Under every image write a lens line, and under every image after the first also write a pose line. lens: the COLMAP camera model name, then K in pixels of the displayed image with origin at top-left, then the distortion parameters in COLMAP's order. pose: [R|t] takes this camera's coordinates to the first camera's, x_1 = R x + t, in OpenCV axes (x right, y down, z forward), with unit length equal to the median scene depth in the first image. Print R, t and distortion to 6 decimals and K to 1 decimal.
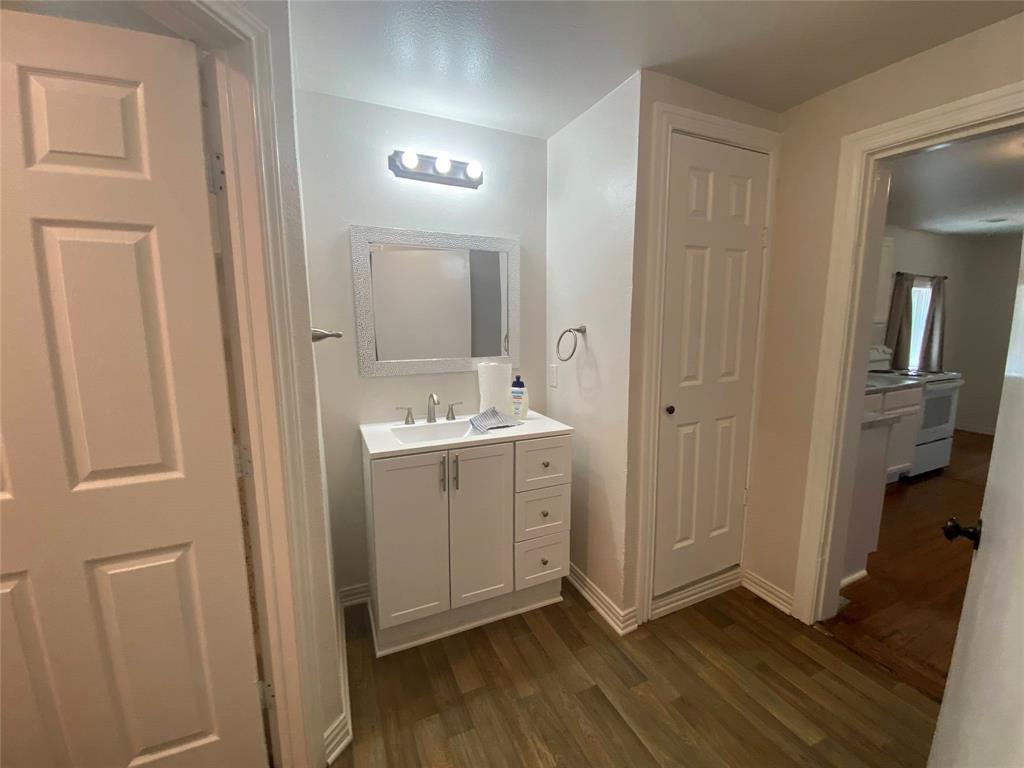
lens RADIAL K [[426.4, 0, 512.8], [0, 426.4, 379.8], [0, 0, 1]] dist [-0.005536, -0.000468]
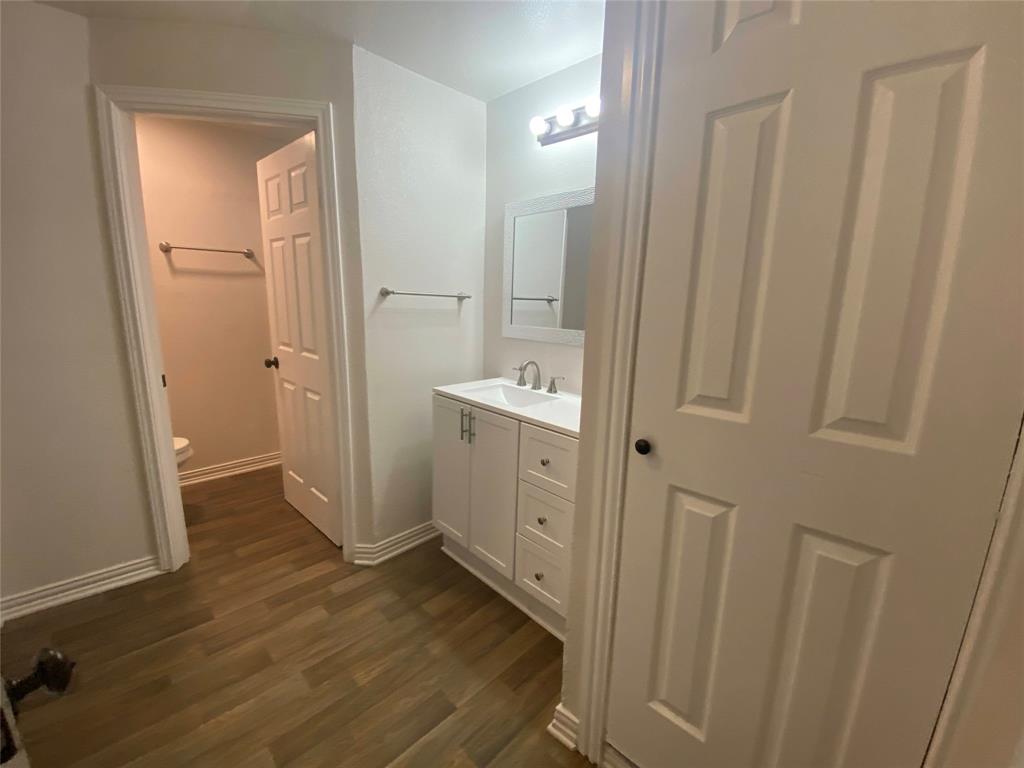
lens RADIAL K [[426.4, 0, 516.2], [0, 426.4, 381.0], [0, 0, 1]] dist [-0.005536, -0.000468]
pose [[0.341873, 0.187634, -0.920824, 0.792752], [-0.164329, 0.976703, 0.138010, -0.058379], [0.925267, 0.104136, 0.364742, 0.639435]]
